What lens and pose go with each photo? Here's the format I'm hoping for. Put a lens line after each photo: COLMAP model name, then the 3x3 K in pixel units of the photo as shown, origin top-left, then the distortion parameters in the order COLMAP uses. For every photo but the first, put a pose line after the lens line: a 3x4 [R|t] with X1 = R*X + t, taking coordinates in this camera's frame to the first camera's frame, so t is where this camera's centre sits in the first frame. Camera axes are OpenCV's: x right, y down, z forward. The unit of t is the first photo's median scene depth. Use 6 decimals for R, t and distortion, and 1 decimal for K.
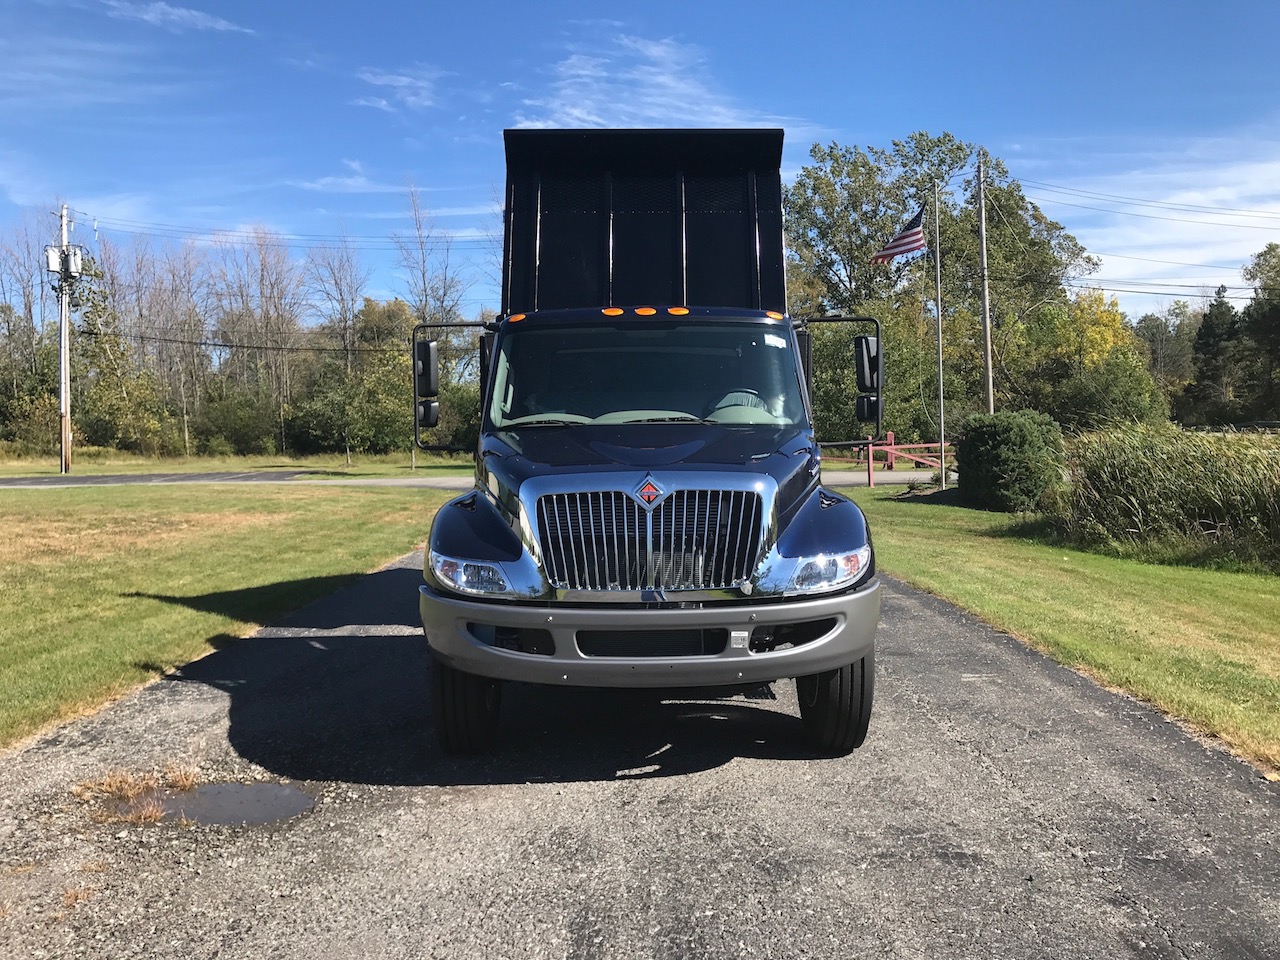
lens RADIAL K [[1058.5, 0, 642.8], [0, 1058.5, 466.7], [0, 0, 1]] dist [0.051977, -0.064914]
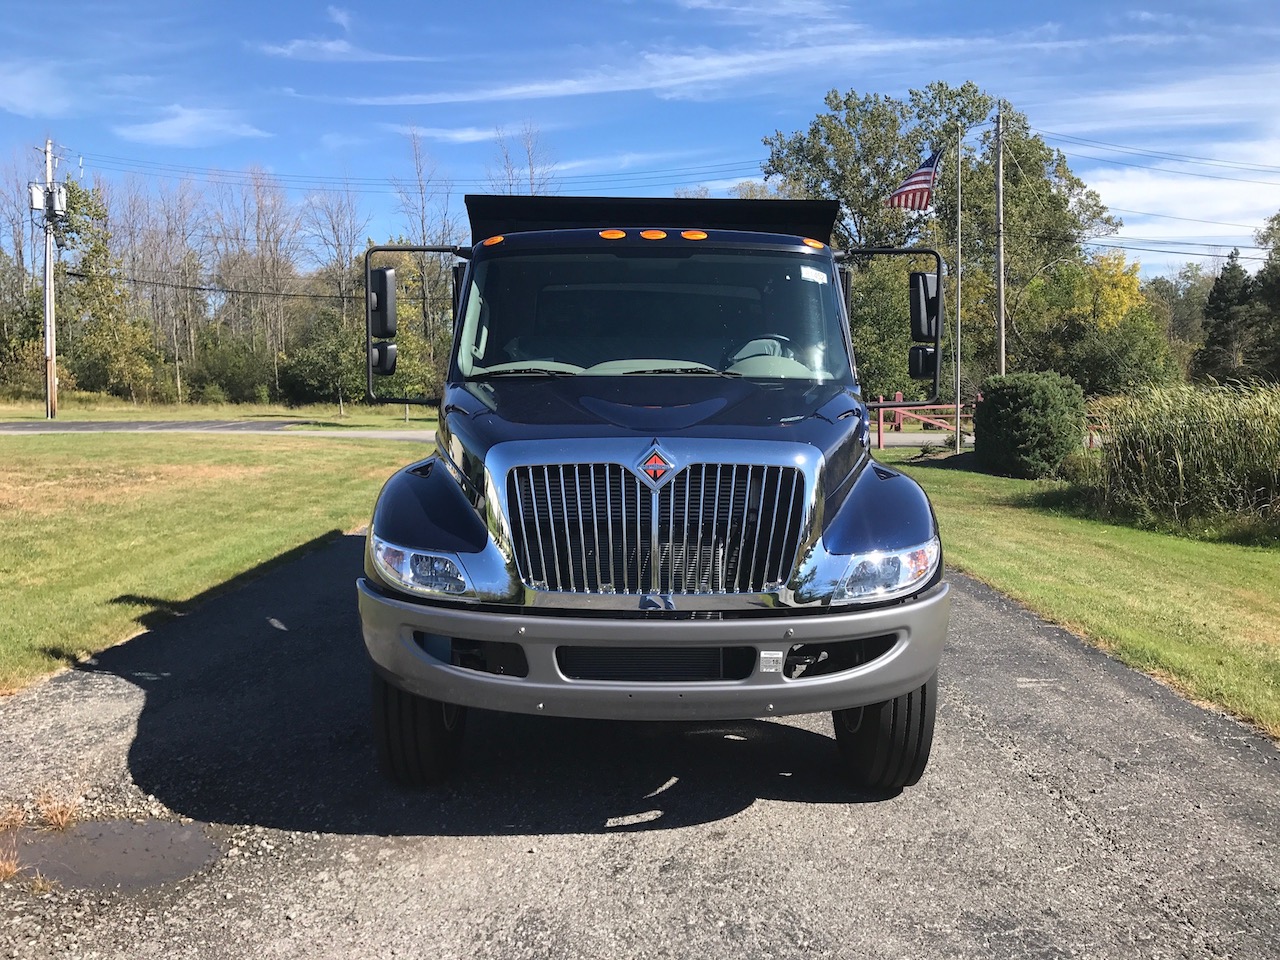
lens RADIAL K [[1058.5, 0, 642.8], [0, 1058.5, 466.7], [0, 0, 1]] dist [0.051977, -0.064914]
pose [[0.999830, 0.018413, 0.000740, -0.002811], [-0.018428, 0.998964, 0.041619, -0.004522], [0.000027, -0.041626, 0.999133, 0.181512]]
